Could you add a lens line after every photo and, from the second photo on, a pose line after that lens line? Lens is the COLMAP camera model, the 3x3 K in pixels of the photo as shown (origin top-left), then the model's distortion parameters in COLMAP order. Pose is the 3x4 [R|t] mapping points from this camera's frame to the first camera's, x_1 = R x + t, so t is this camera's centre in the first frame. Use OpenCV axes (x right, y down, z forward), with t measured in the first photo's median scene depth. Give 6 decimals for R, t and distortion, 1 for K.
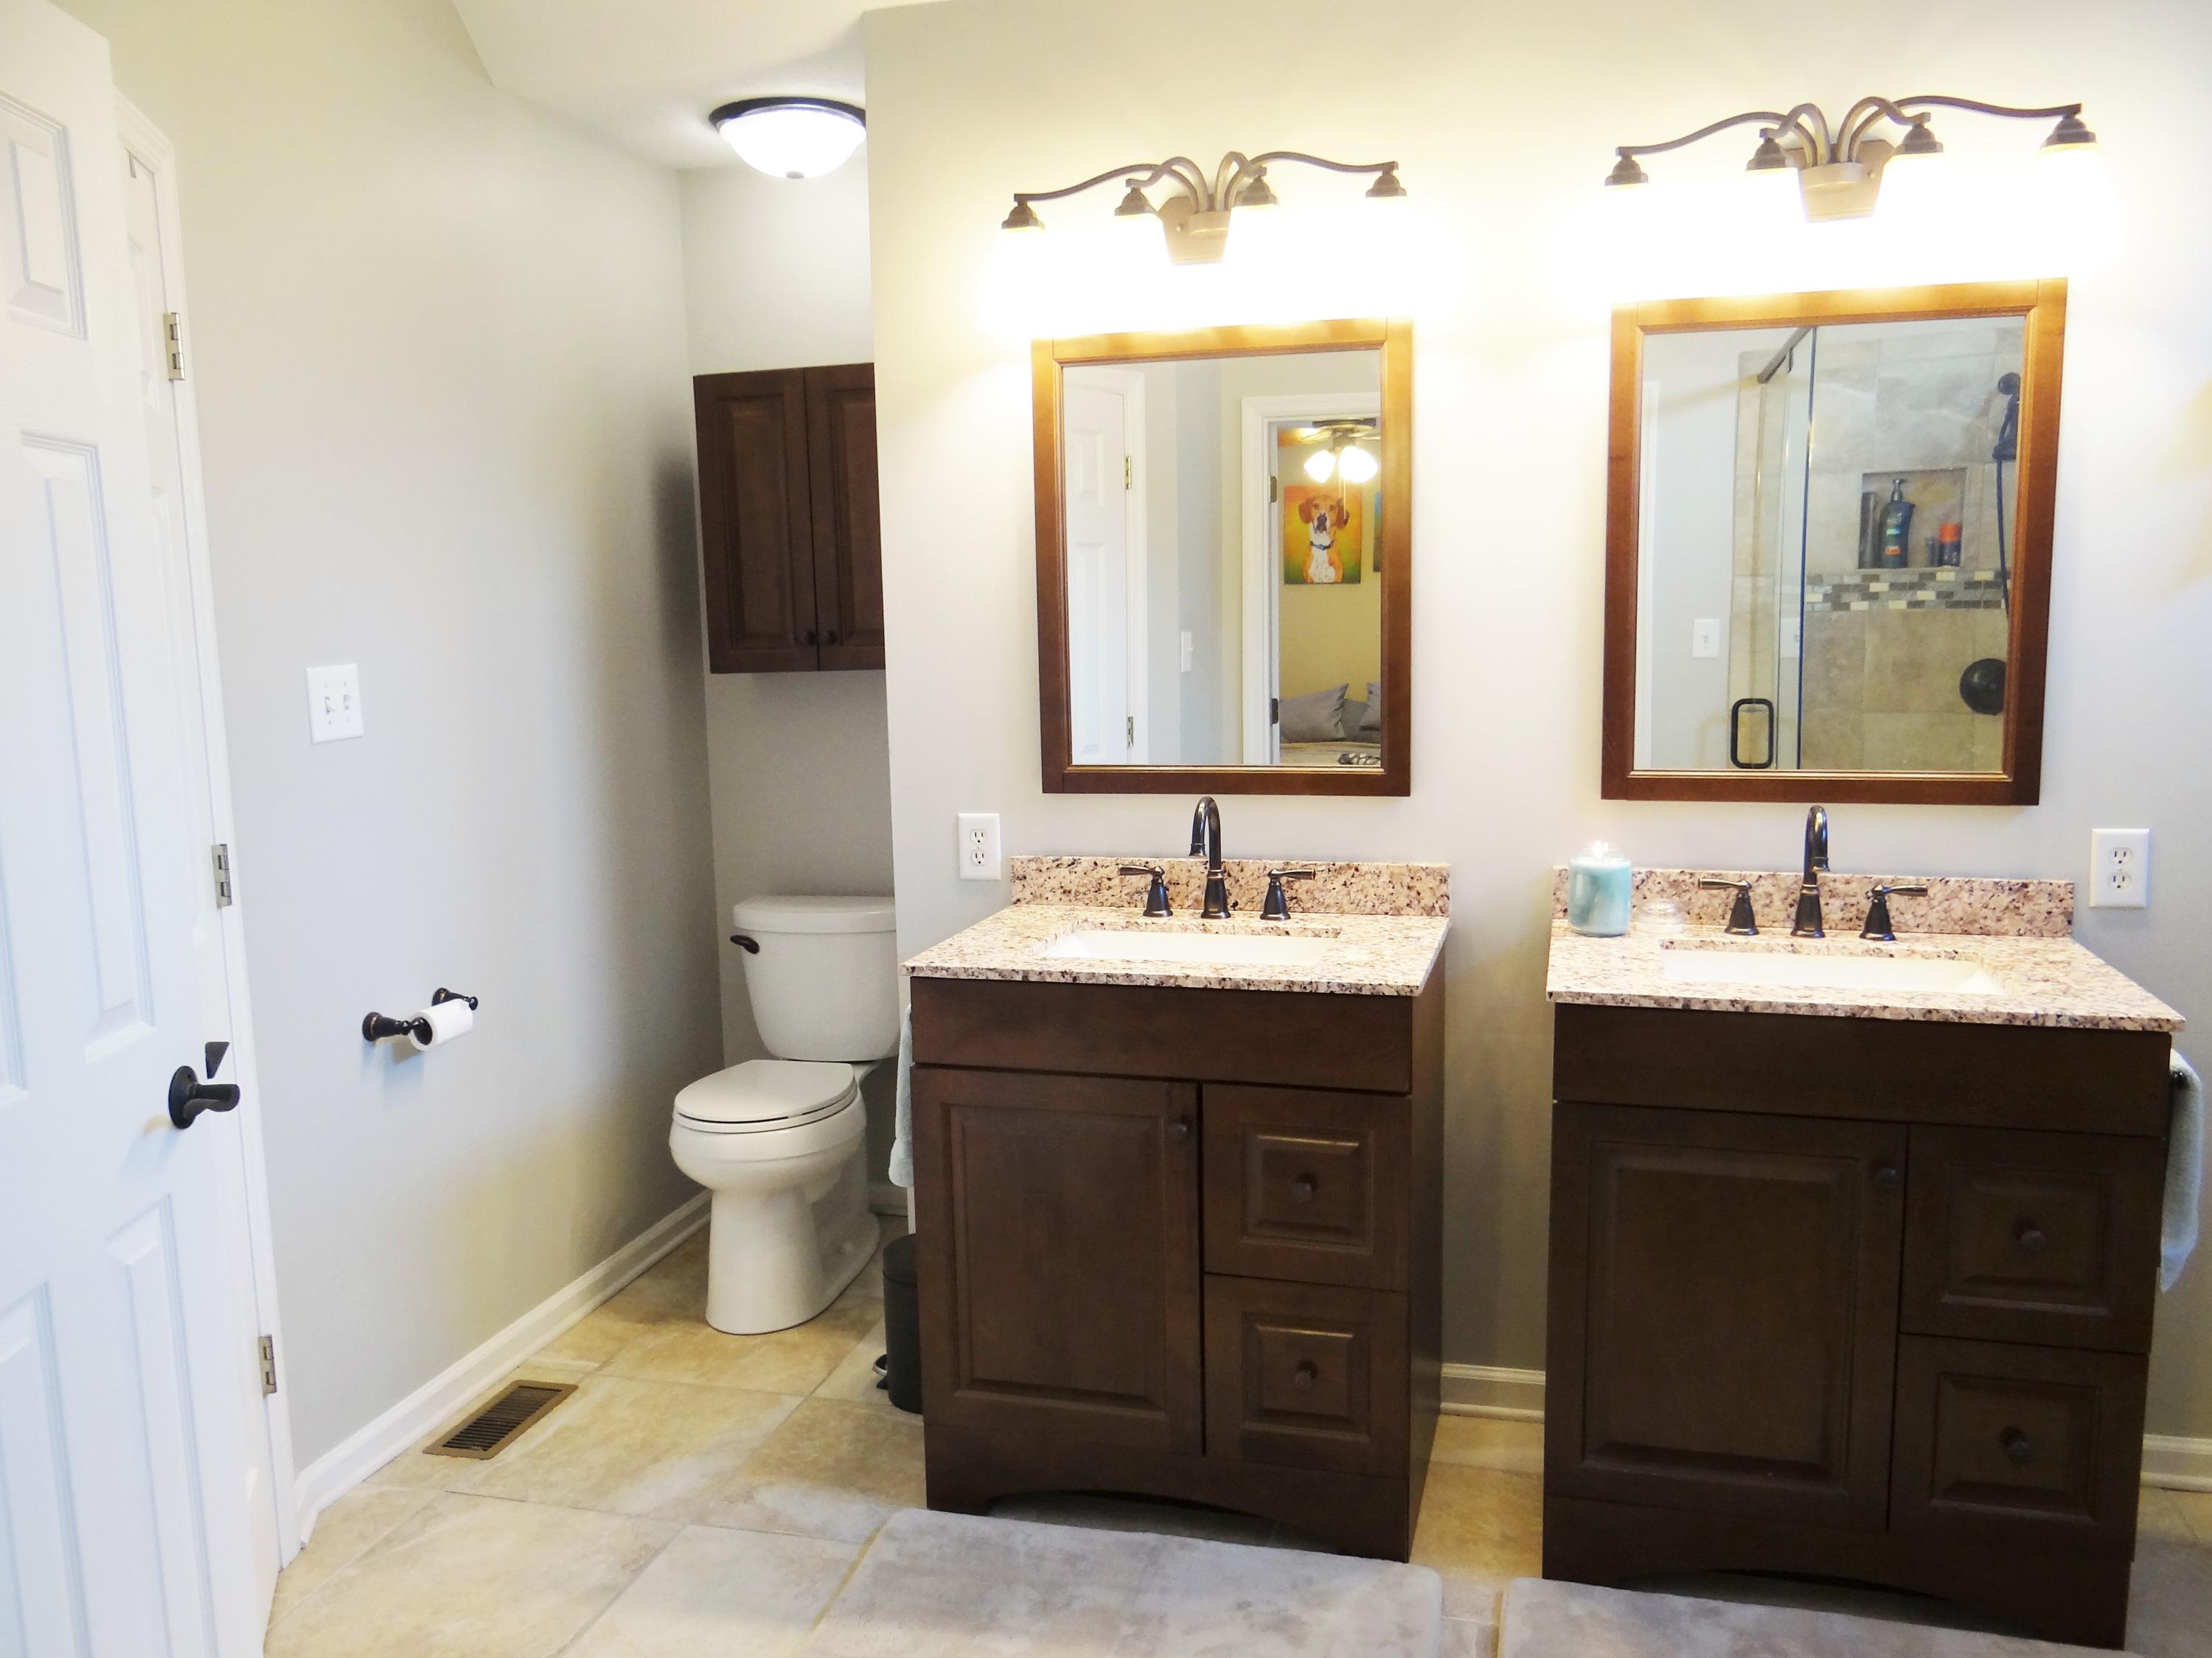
lens RADIAL K [[1946.5, 0, 1117.7], [0, 1946.5, 797.8], [0, 0, 1]] dist [0.006972, 0.014838]
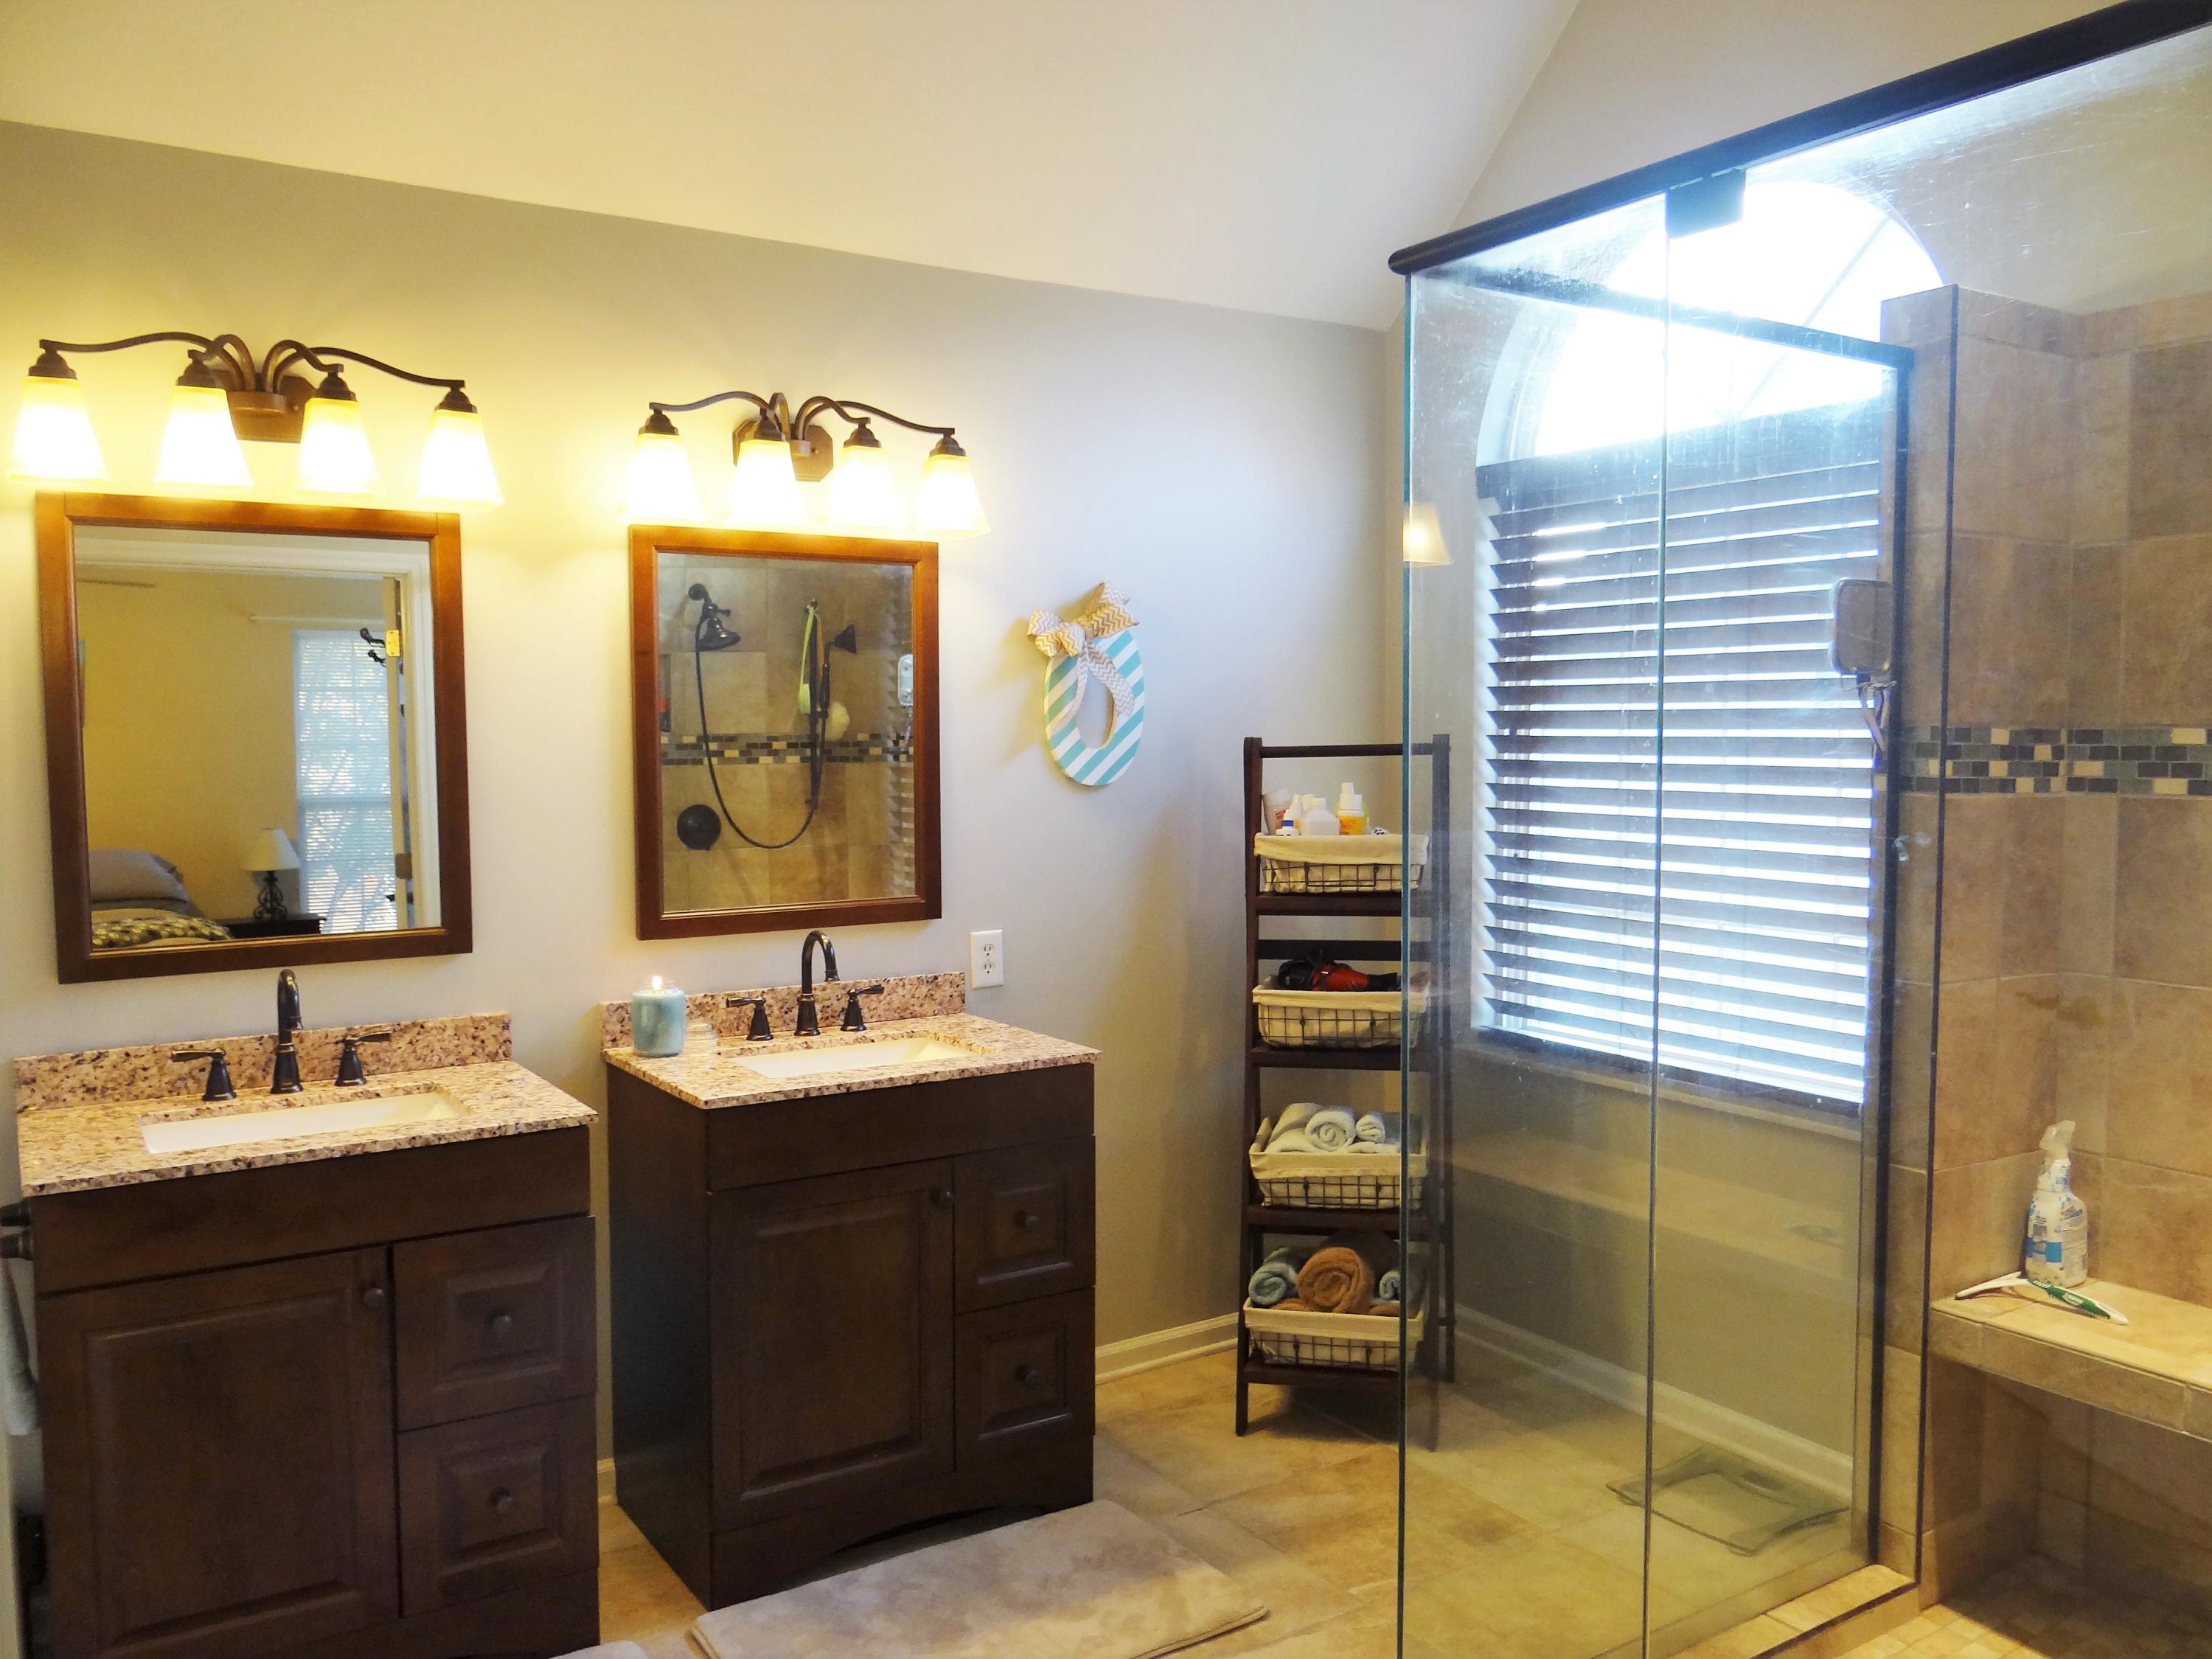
lens RADIAL K [[1724.3, 0, 1106.0], [0, 1724.3, 829.5], [0, 0, 1]] dist [-0.012421, -0.001528]
pose [[0.655132, -0.028232, 0.754987, -0.345846], [0.084282, 0.995795, -0.035898, -0.005102], [-0.750799, 0.087150, 0.654757, 0.102715]]
